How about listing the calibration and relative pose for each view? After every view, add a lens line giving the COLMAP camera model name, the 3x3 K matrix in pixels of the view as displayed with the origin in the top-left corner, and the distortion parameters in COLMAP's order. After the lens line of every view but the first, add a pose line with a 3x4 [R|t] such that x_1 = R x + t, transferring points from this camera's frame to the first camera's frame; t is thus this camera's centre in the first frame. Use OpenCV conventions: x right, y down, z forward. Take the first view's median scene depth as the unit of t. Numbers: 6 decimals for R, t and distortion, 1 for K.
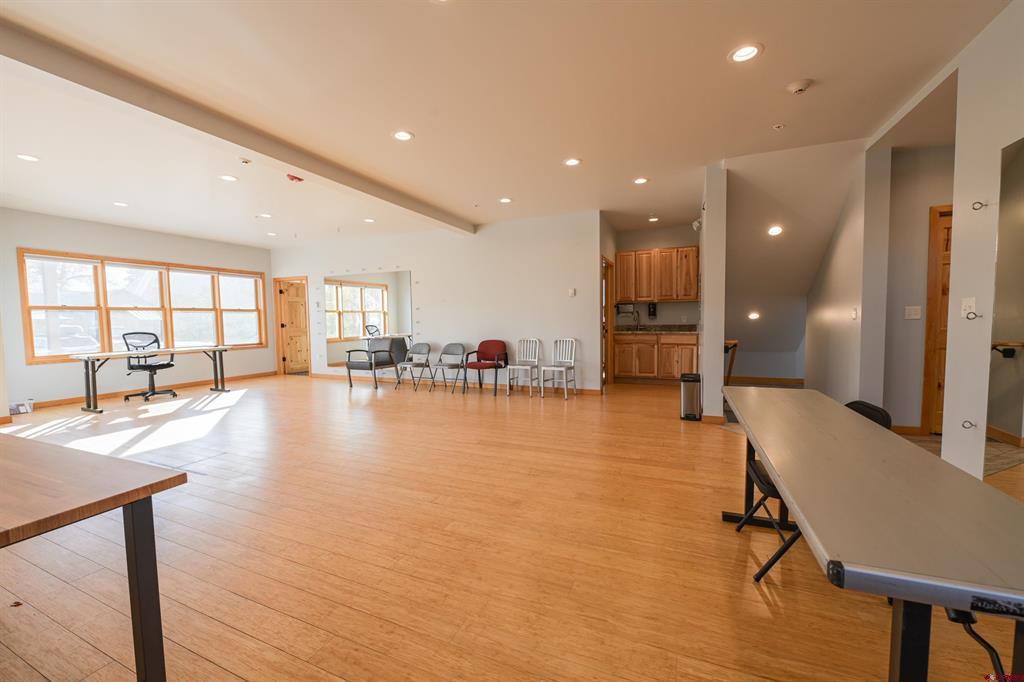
lens RADIAL K [[414.4, 0, 512.0], [0, 414.4, 341.0], [0, 0, 1]] dist [-0.001037, -0.000230]
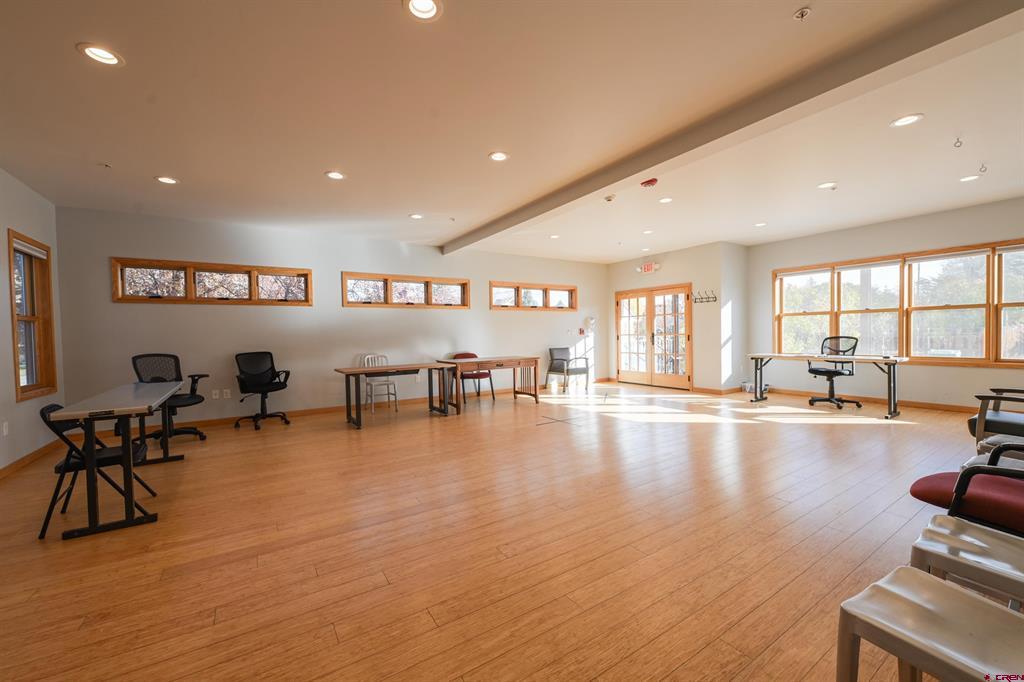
lens RADIAL K [[414.4, 0, 512.0], [0, 414.4, 341.0], [0, 0, 1]] dist [-0.001037, -0.000230]
pose [[-0.569110, 0.039133, -0.821330, 0.335642], [-0.018646, 0.997996, 0.060470, -0.055277], [0.822050, 0.049729, -0.567239, 0.937473]]
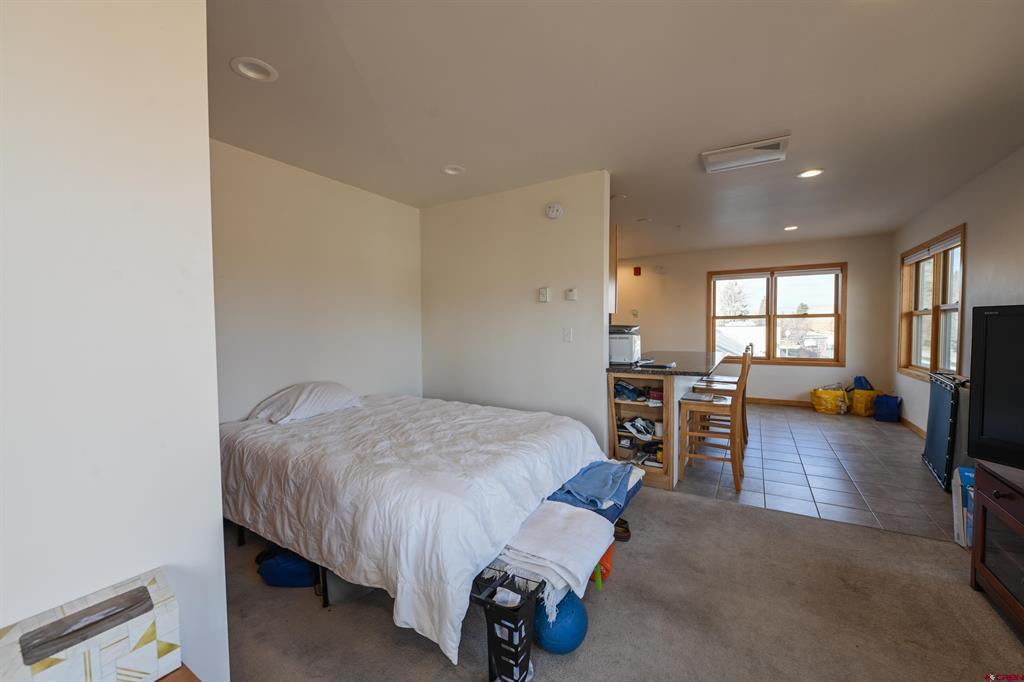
lens RADIAL K [[414.4, 0, 512.0], [0, 414.4, 341.0], [0, 0, 1]] dist [-0.001037, -0.000230]
pose [[-0.134246, 0.043287, -0.990002, 0.219326], [-0.057487, 0.997023, 0.051390, -0.033149], [0.989279, 0.063811, -0.131358, 0.527499]]
